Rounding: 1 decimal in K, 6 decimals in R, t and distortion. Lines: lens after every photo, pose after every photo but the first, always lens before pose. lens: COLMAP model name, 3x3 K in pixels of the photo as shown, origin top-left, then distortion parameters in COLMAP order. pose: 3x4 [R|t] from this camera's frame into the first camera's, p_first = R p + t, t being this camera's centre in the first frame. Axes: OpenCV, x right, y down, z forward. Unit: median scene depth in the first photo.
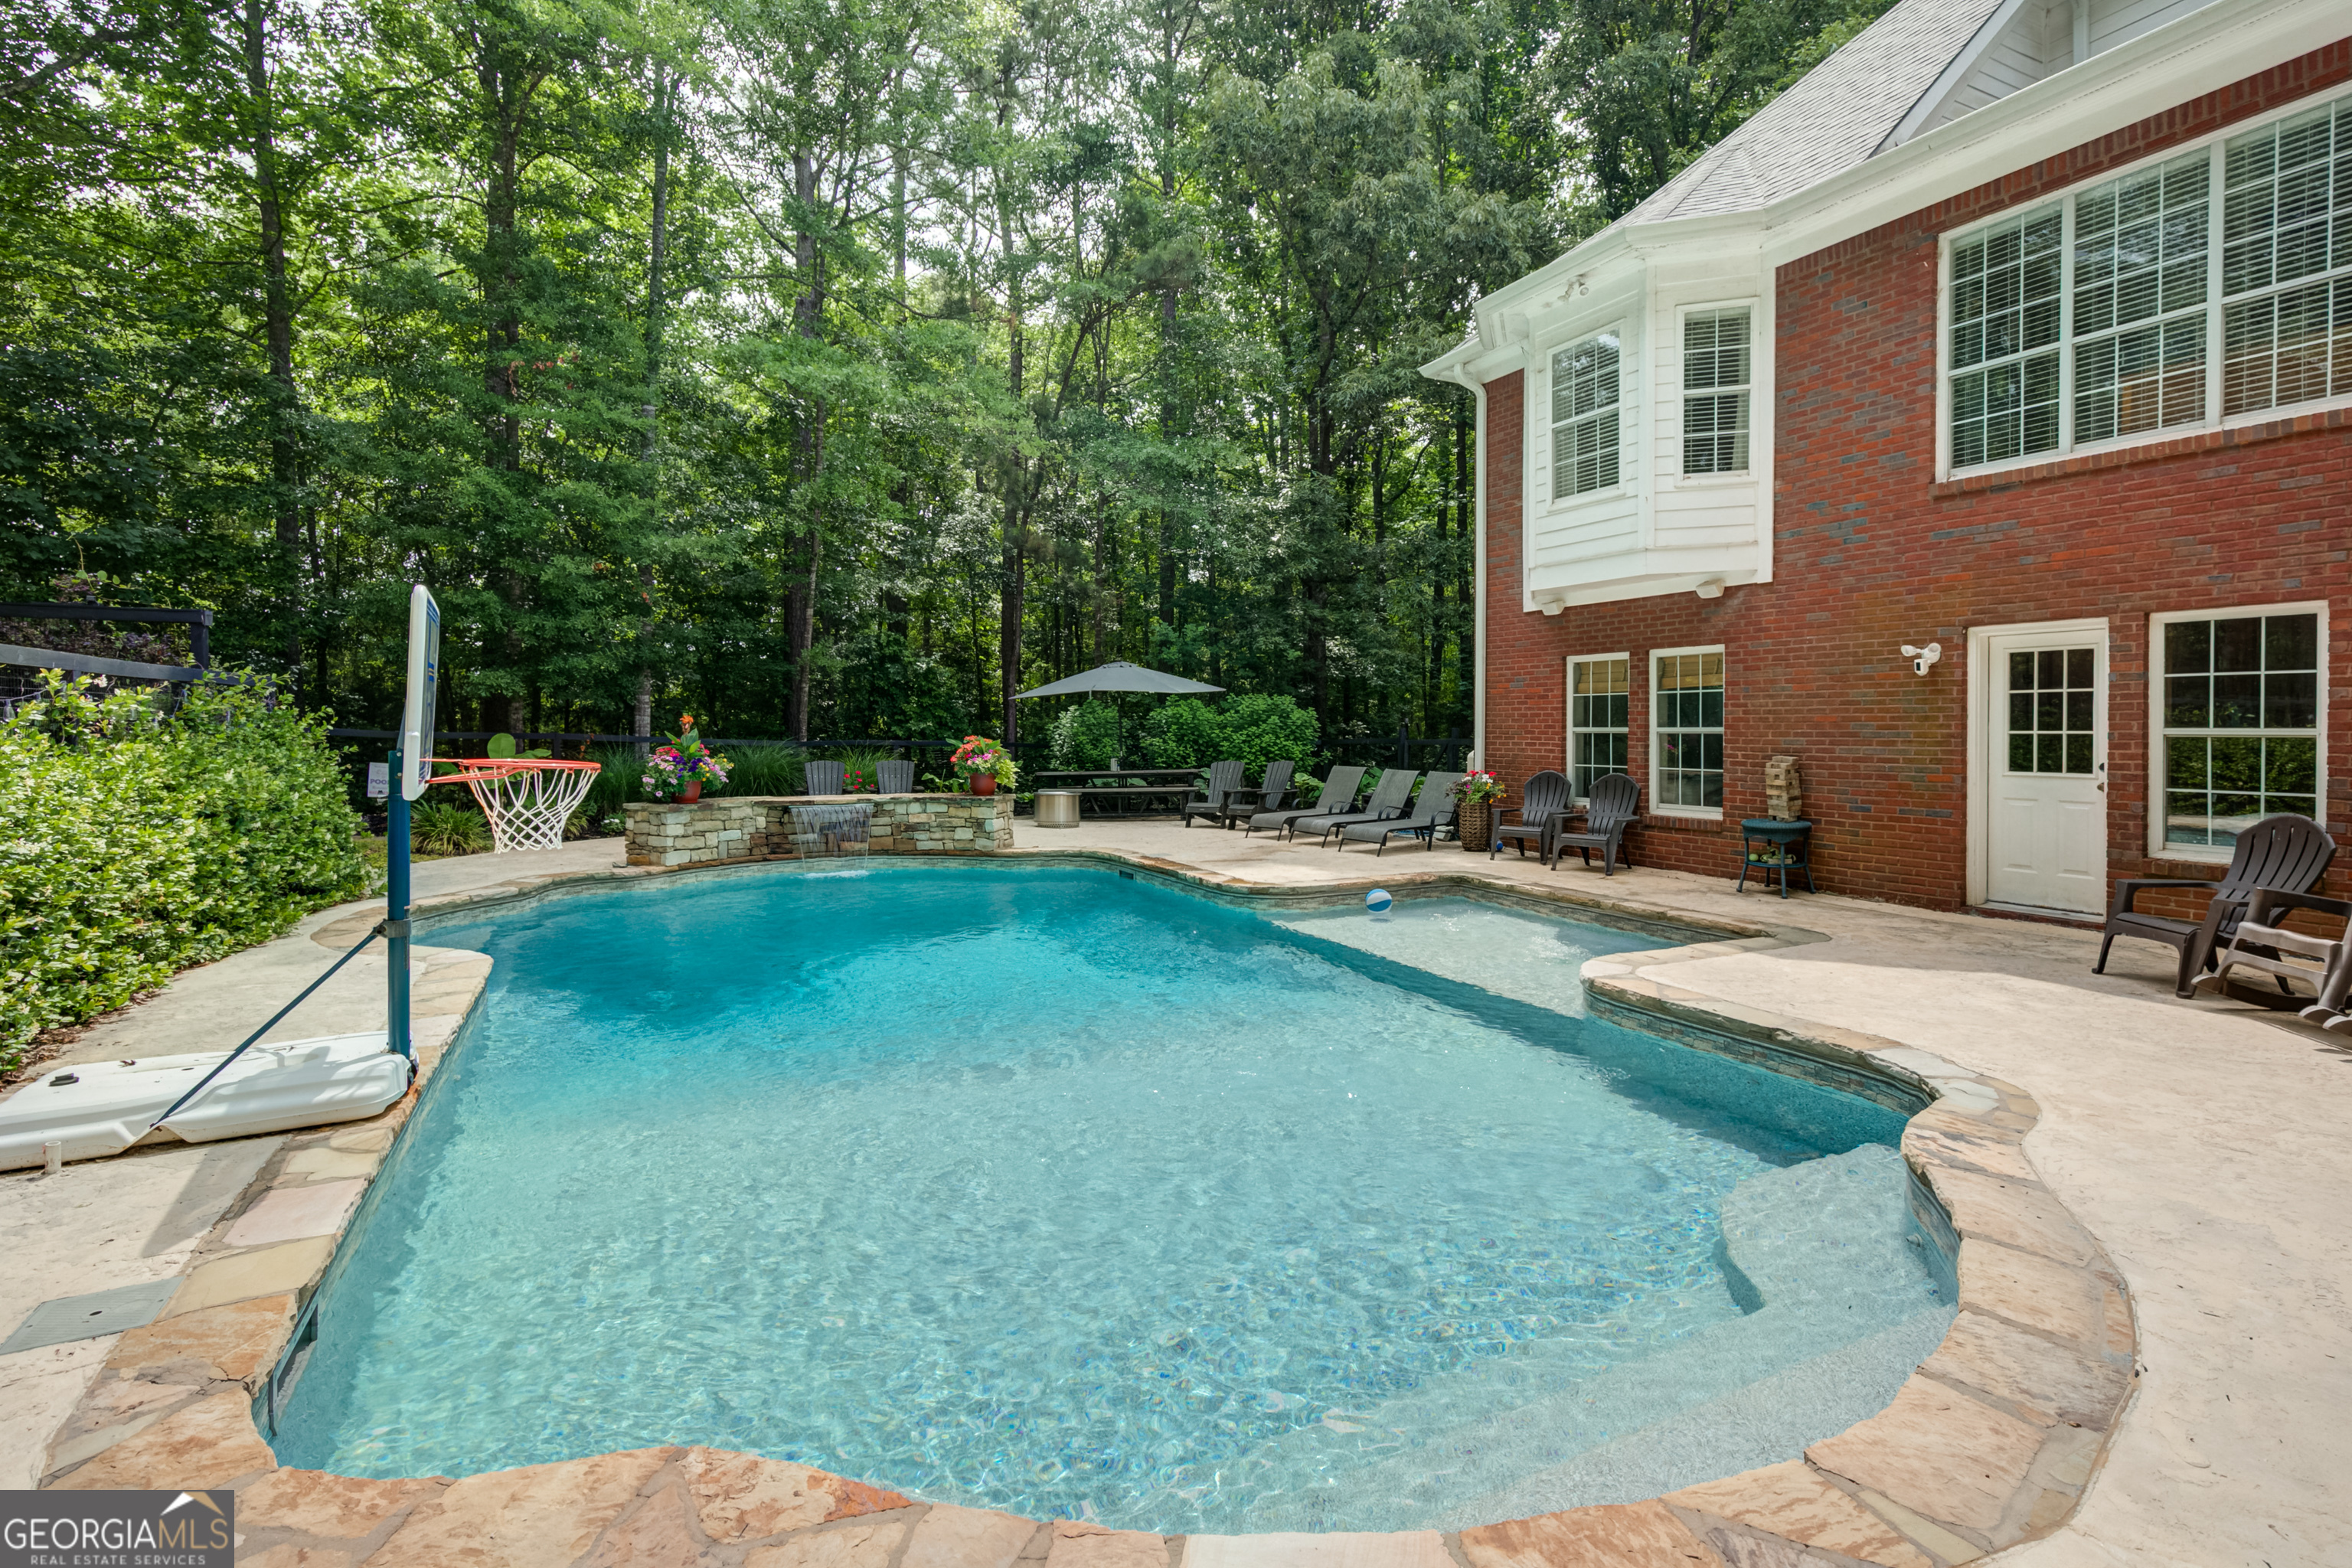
lens RADIAL K [[1115.3, 0, 1117.7], [0, 1115.3, 728.5], [0, 0, 1]] dist [0.000723, 0.000412]
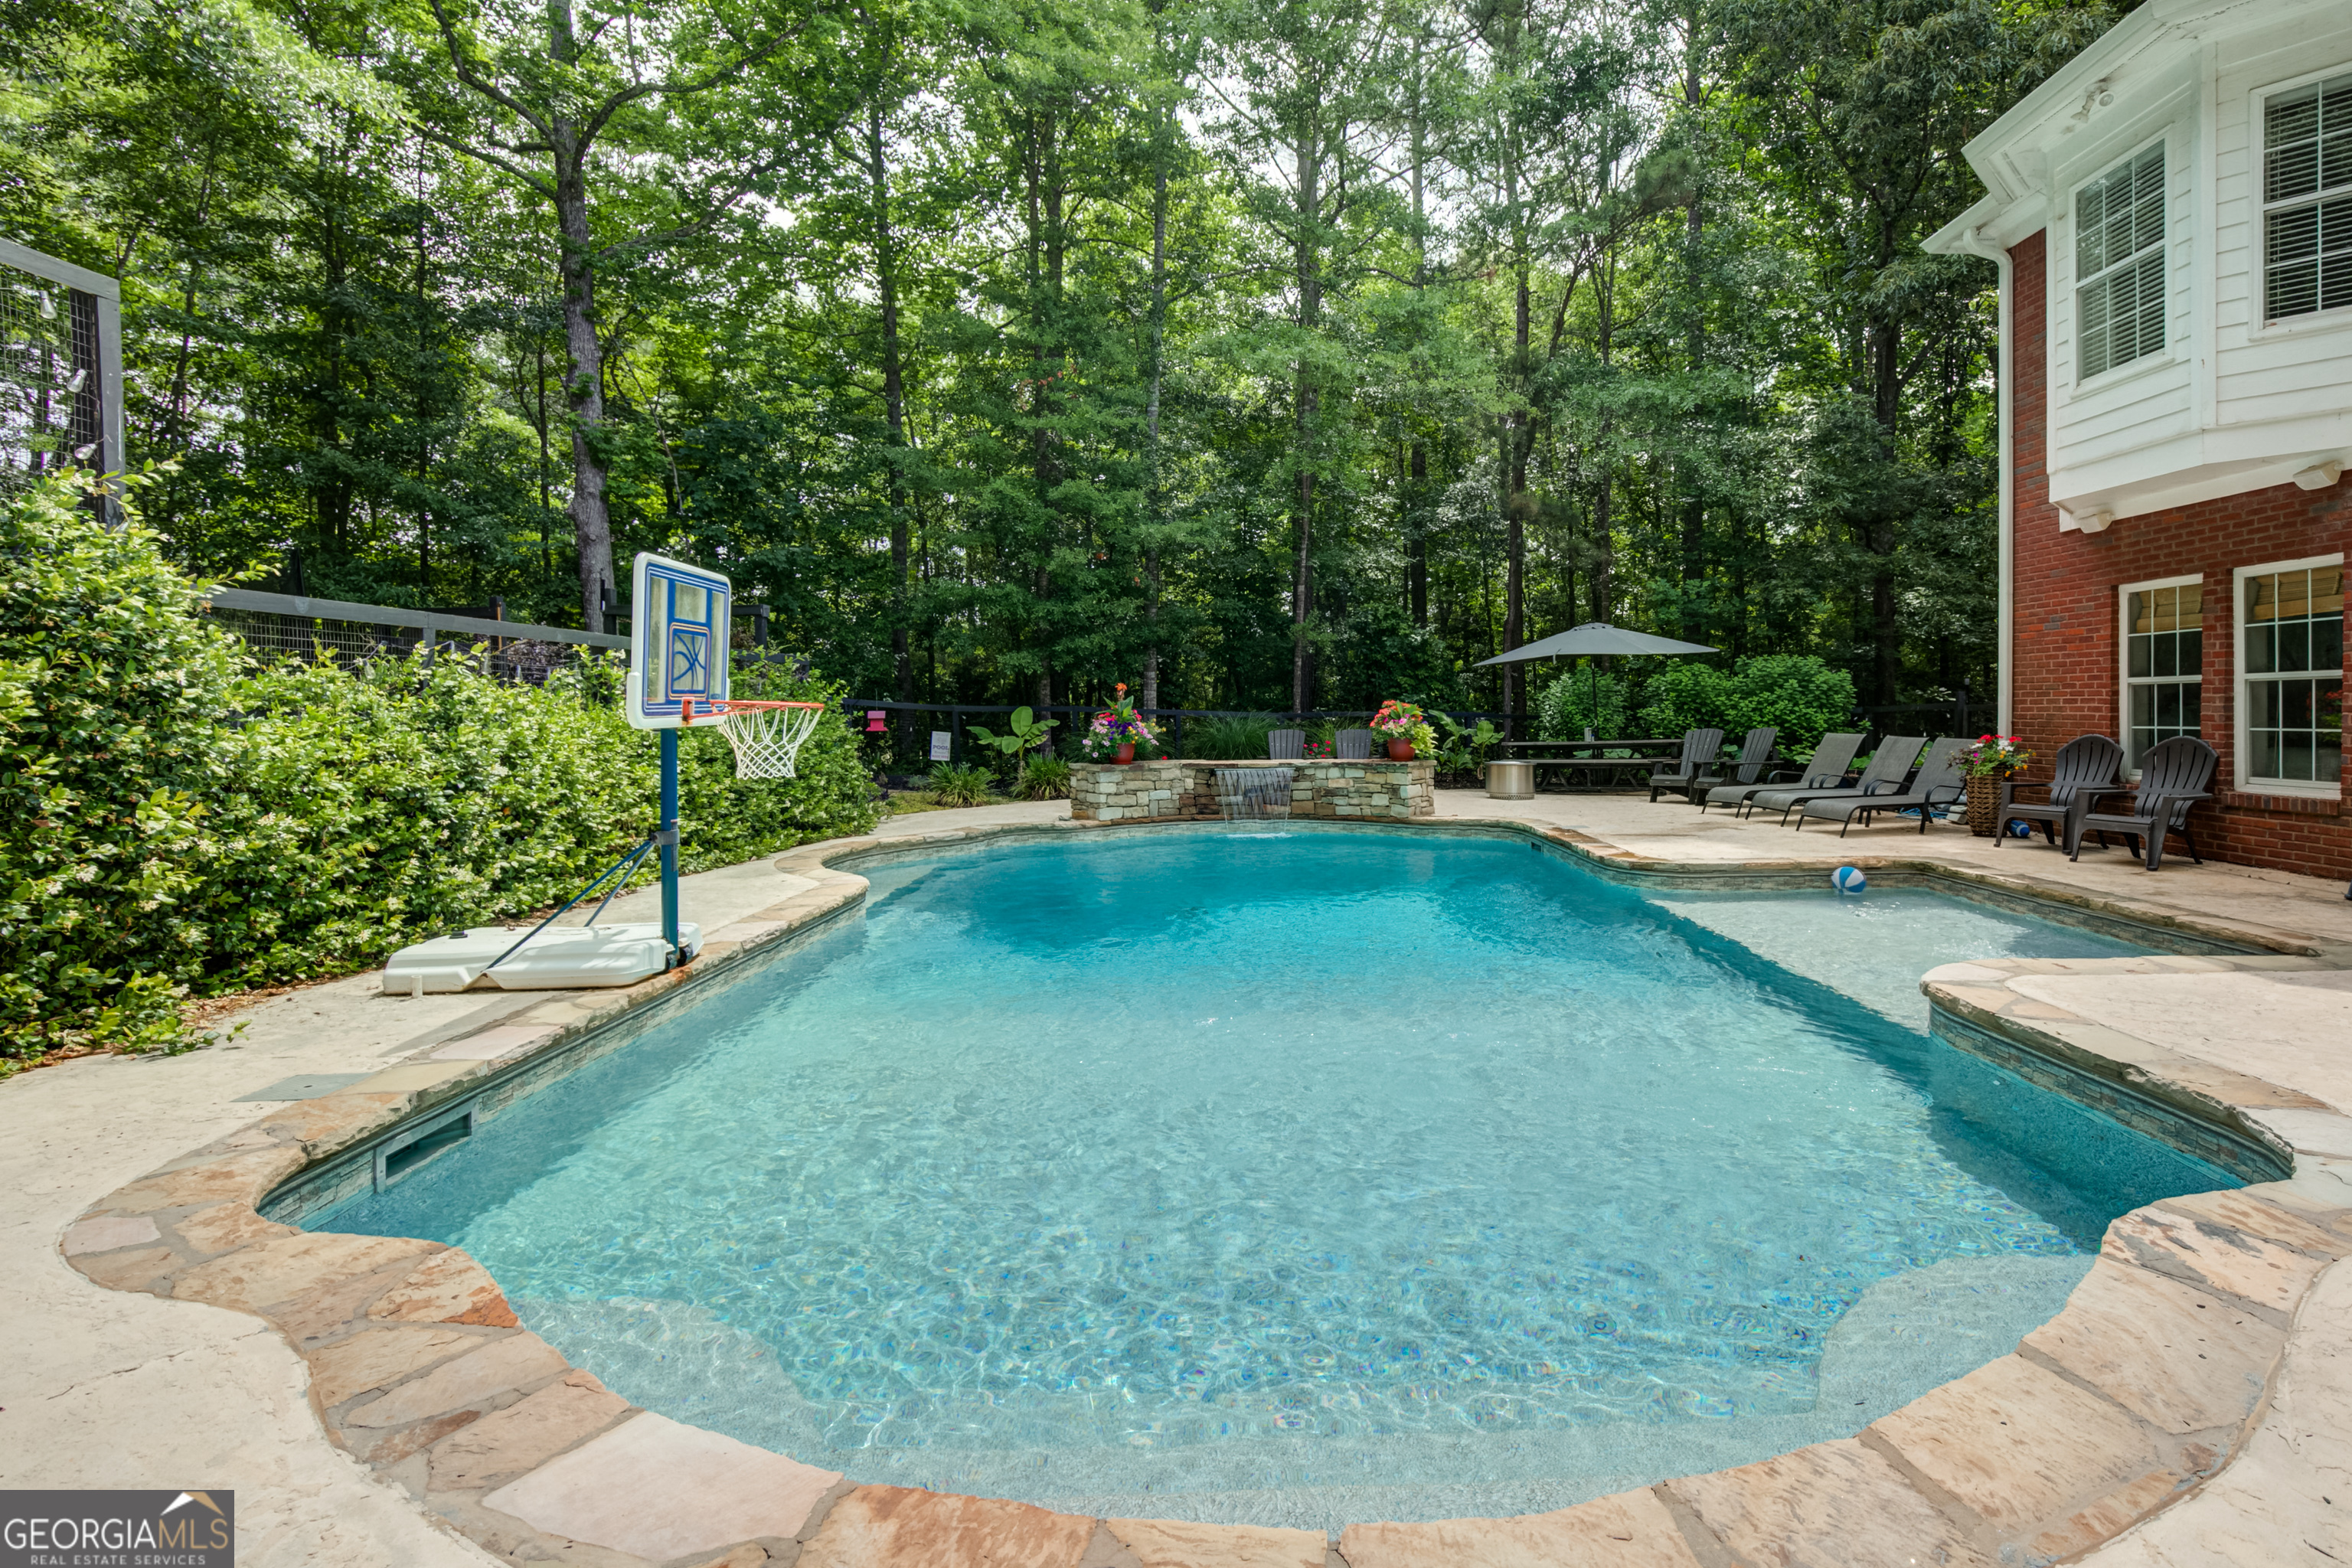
lens RADIAL K [[1115.3, 0, 1222.0], [0, 1115.3, 715.0], [0, 0, 1]] dist [0.000723, 0.000412]
pose [[0.912163, -0.005715, -0.409787, 0.155941], [0.007587, 0.999967, 0.002941, 0.017540], [0.409757, -0.005792, 0.912176, 0.051238]]
